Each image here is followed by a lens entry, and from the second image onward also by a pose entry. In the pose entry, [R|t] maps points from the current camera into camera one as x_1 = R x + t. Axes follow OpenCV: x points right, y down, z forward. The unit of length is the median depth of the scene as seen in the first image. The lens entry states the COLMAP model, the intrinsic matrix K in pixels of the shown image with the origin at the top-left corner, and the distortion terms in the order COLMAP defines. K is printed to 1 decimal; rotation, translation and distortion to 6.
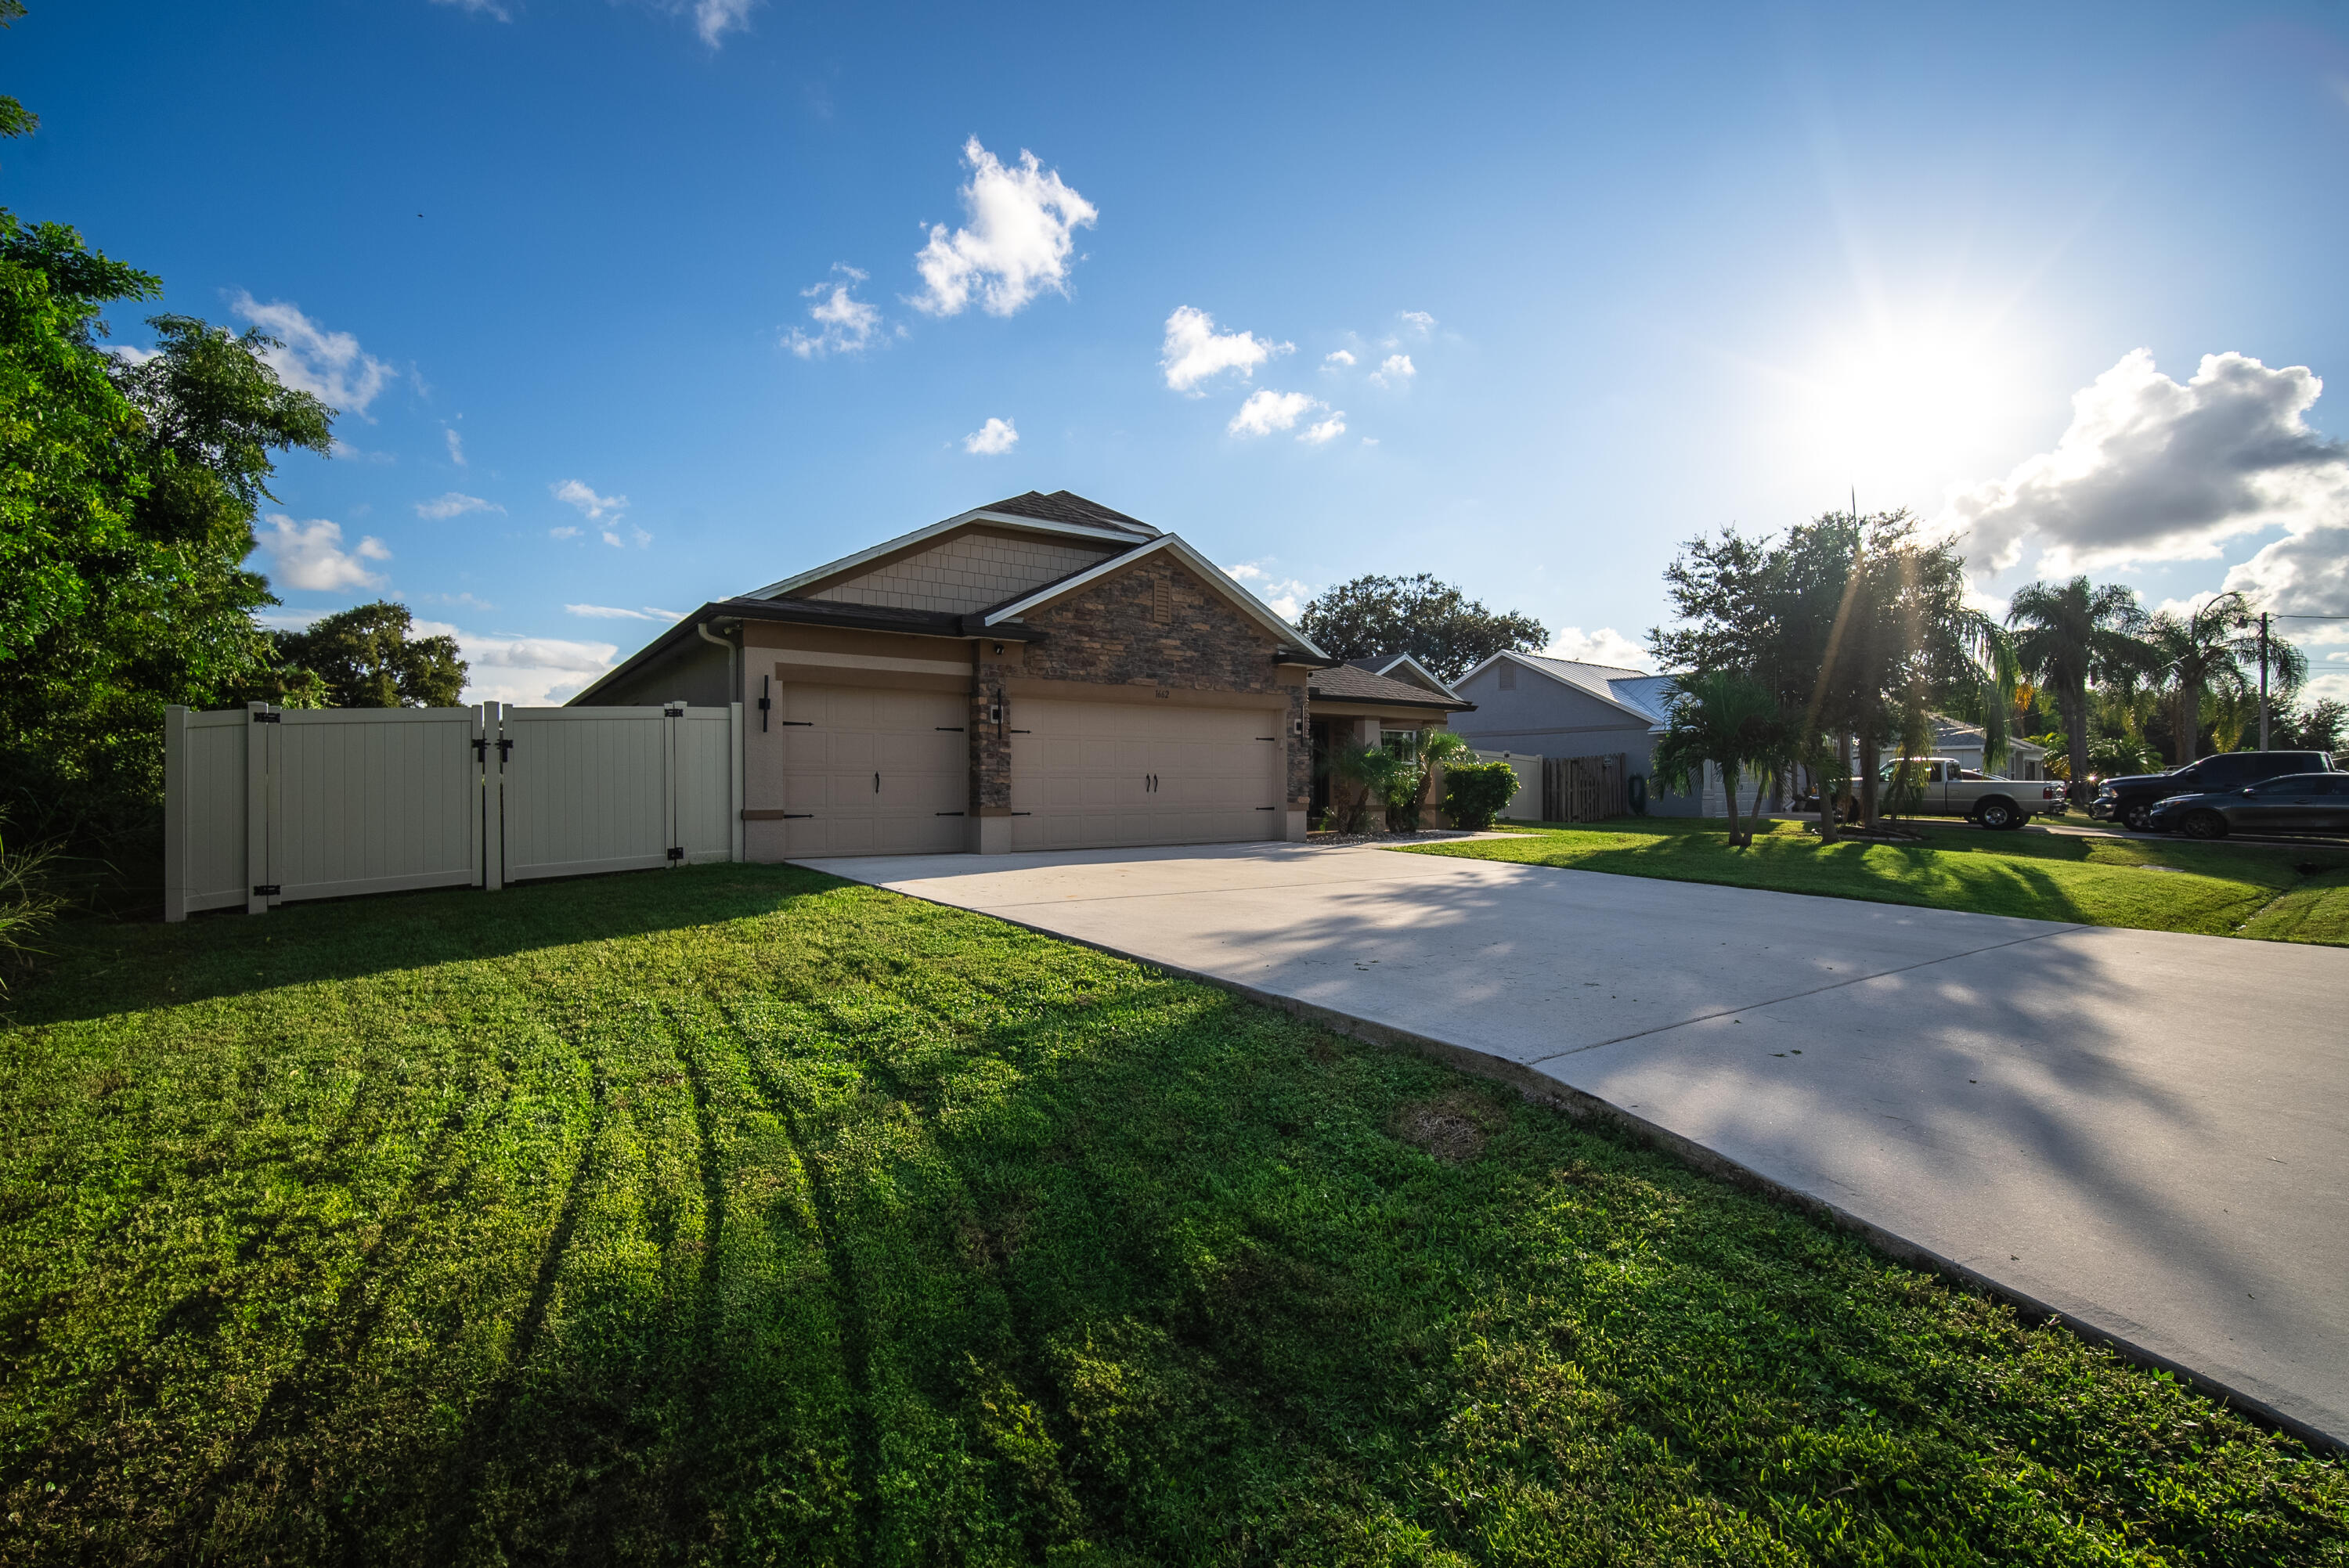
lens RADIAL K [[1019.5, 0, 1174.5], [0, 1019.5, 784.0], [0, 0, 1]] dist [-0.003884, -0.000518]
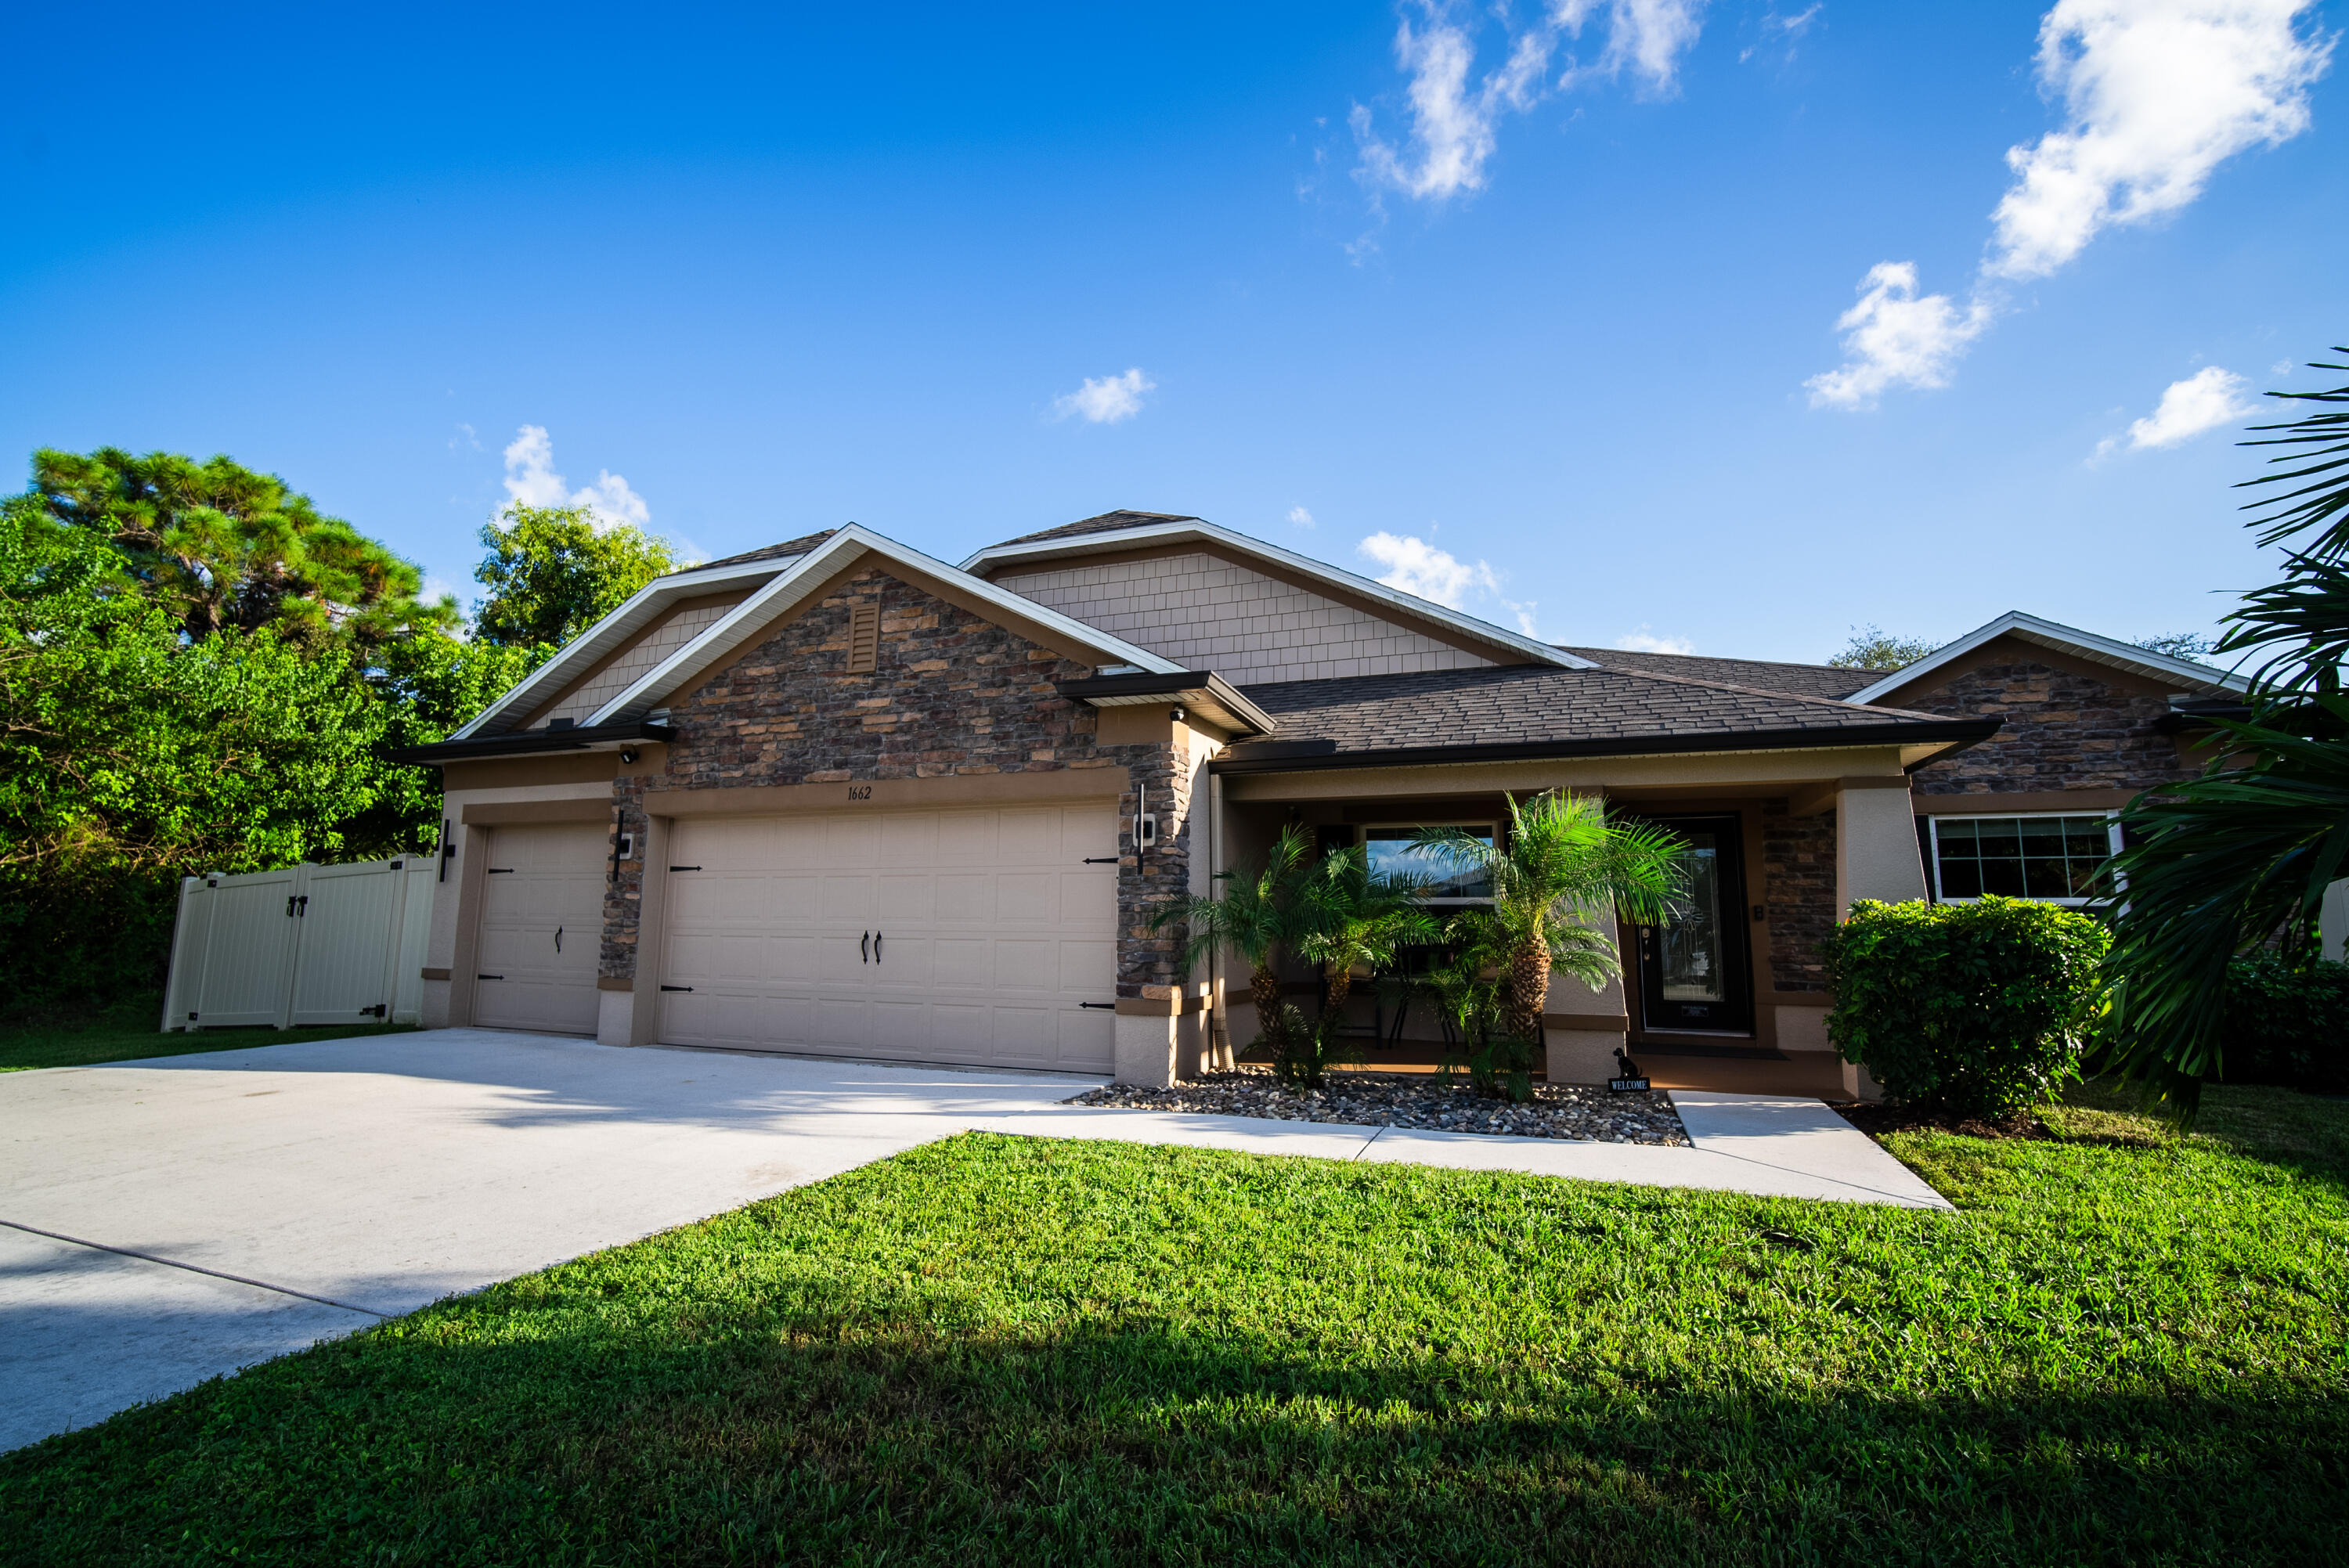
lens RADIAL K [[1019.5, 0, 1174.5], [0, 1019.5, 784.0], [0, 0, 1]] dist [-0.003884, -0.000518]
pose [[0.538290, -0.110554, -0.835477, 0.608427], [-0.009514, 0.990498, -0.137196, -0.016096], [0.842706, 0.081800, 0.532123, 0.895863]]
